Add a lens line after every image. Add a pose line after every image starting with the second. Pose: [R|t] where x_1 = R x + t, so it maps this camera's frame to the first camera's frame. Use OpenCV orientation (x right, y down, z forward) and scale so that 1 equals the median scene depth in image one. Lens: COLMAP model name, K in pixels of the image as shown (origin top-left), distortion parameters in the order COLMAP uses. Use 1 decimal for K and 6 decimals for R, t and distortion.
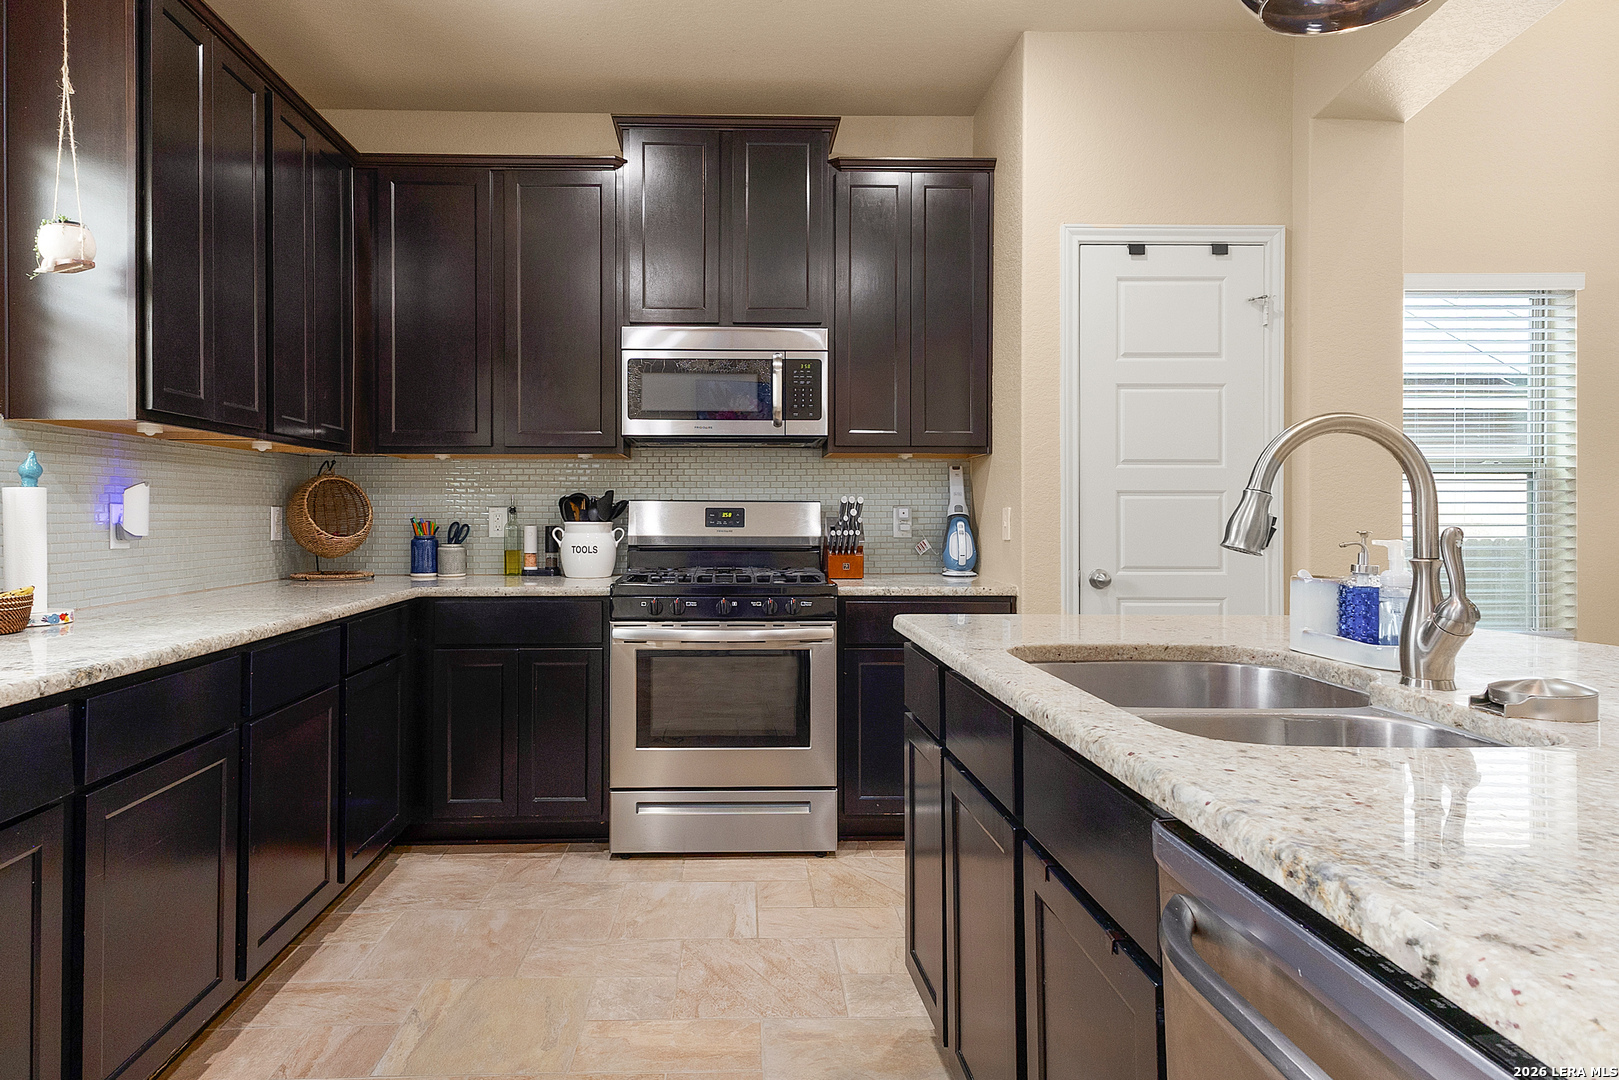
lens RADIAL K [[1006.9, 0, 797.3], [0, 1006.9, 507.6], [0, 0, 1]] dist [0.022527, -0.002715]
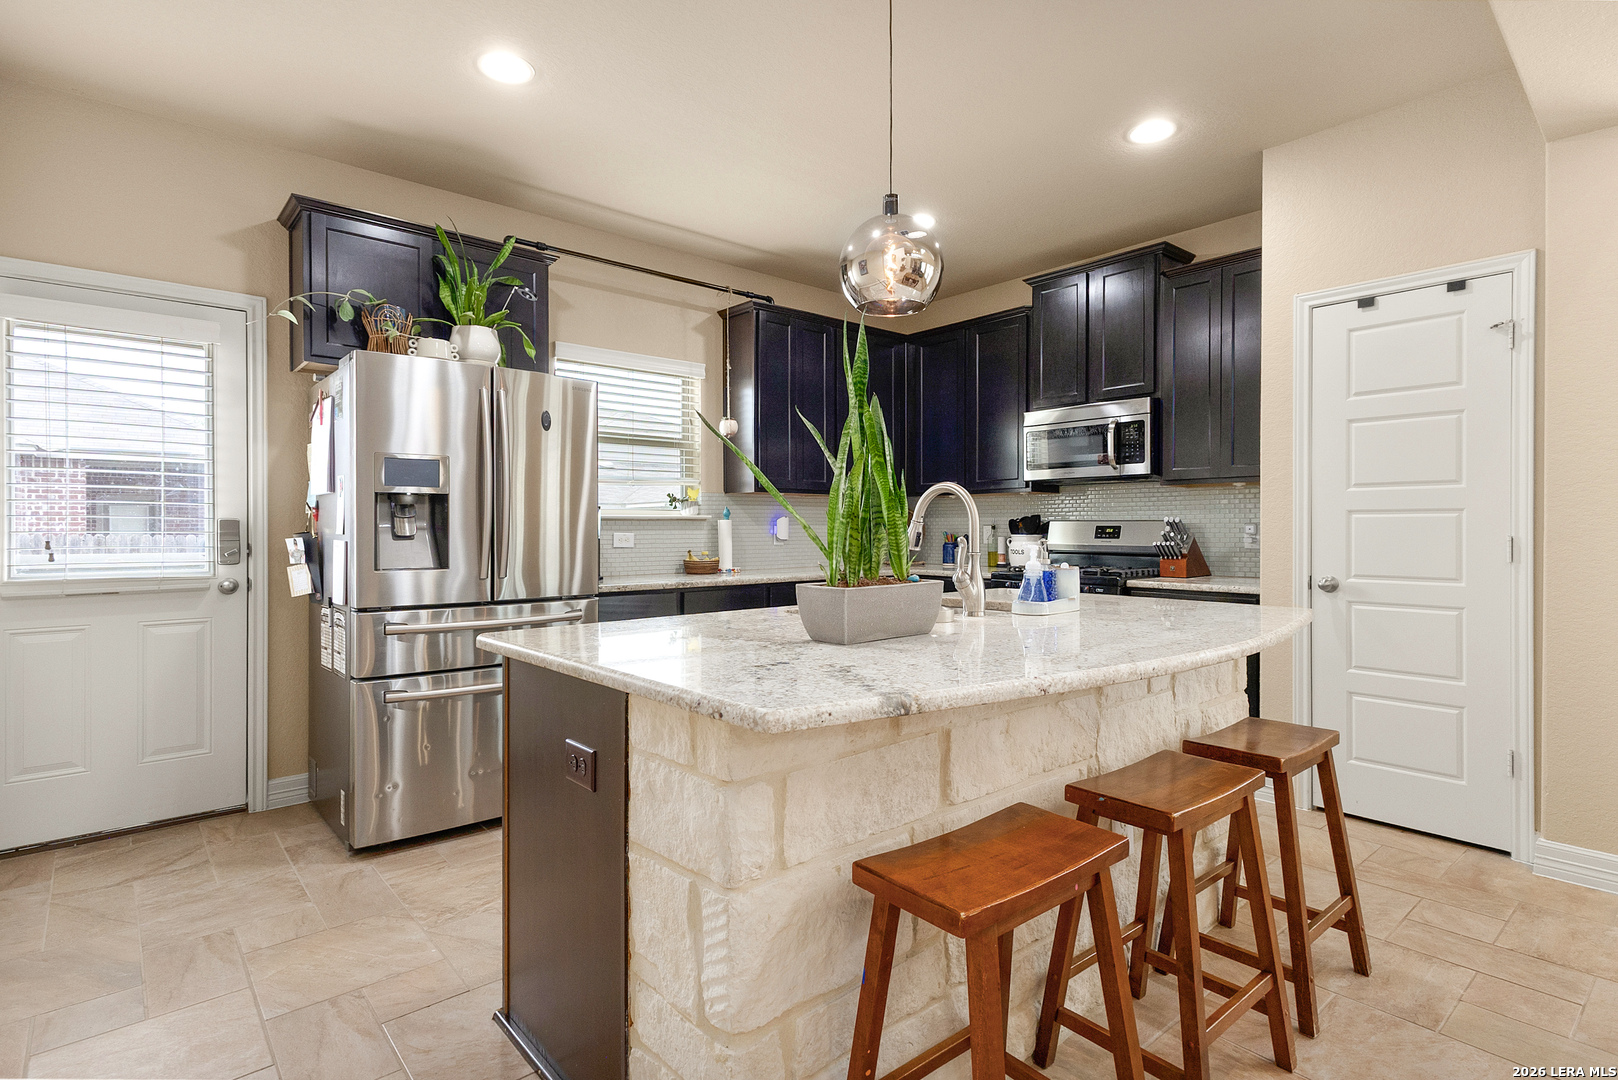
lens RADIAL K [[832.5, 0, 798.8], [0, 832.5, 527.9], [0, 0, 1]] dist [0.008389, -0.000054]
pose [[0.632214, -0.003221, -0.774787, 0.622728], [0.007429, 0.999971, 0.001905, -0.002291], [0.774759, -0.006960, 0.632219, -0.108875]]
